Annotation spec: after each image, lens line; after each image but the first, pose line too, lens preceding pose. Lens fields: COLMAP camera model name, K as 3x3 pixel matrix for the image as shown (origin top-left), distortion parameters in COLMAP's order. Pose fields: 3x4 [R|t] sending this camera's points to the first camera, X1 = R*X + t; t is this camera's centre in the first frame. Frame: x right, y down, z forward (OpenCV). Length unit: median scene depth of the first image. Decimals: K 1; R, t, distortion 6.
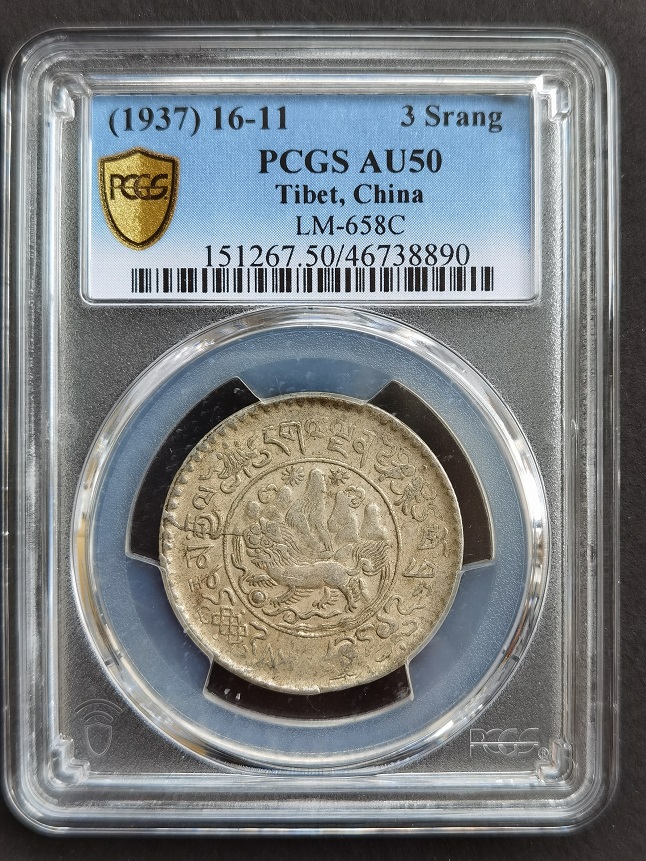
lens RADIAL K [[1439.5, 0, 327.5], [0, 1439.5, 436.3], [0, 0, 1]] dist [0.153646, -0.782478]
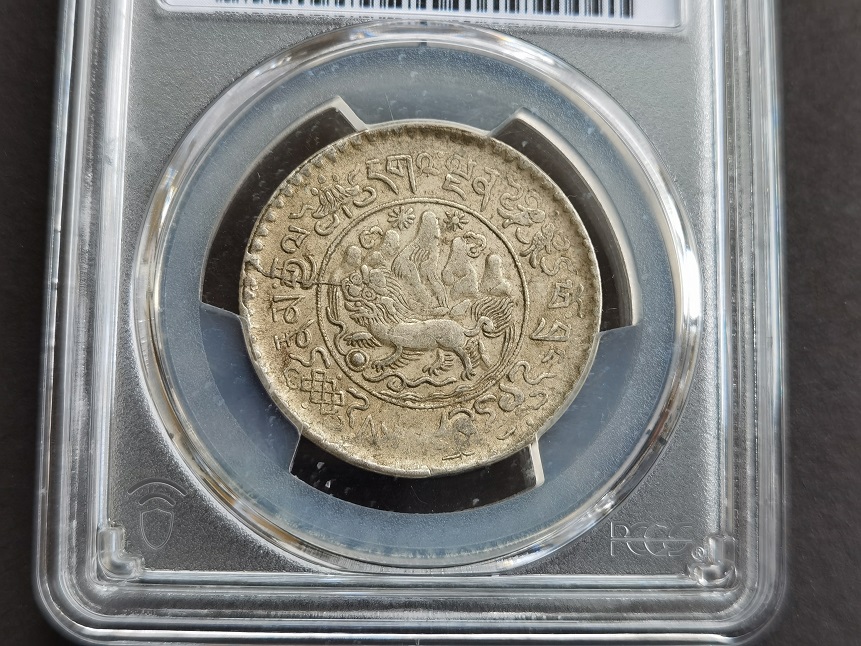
lens RADIAL K [[1439.5, 0, 430.5], [0, 1439.5, 323.0], [0, 0, 1]] dist [0.153646, -0.782478]
pose [[0.996696, 0.023269, 0.077818, -0.071101], [-0.013658, 0.992458, -0.121821, 0.190886], [-0.080066, 0.120356, 0.989497, 0.174266]]
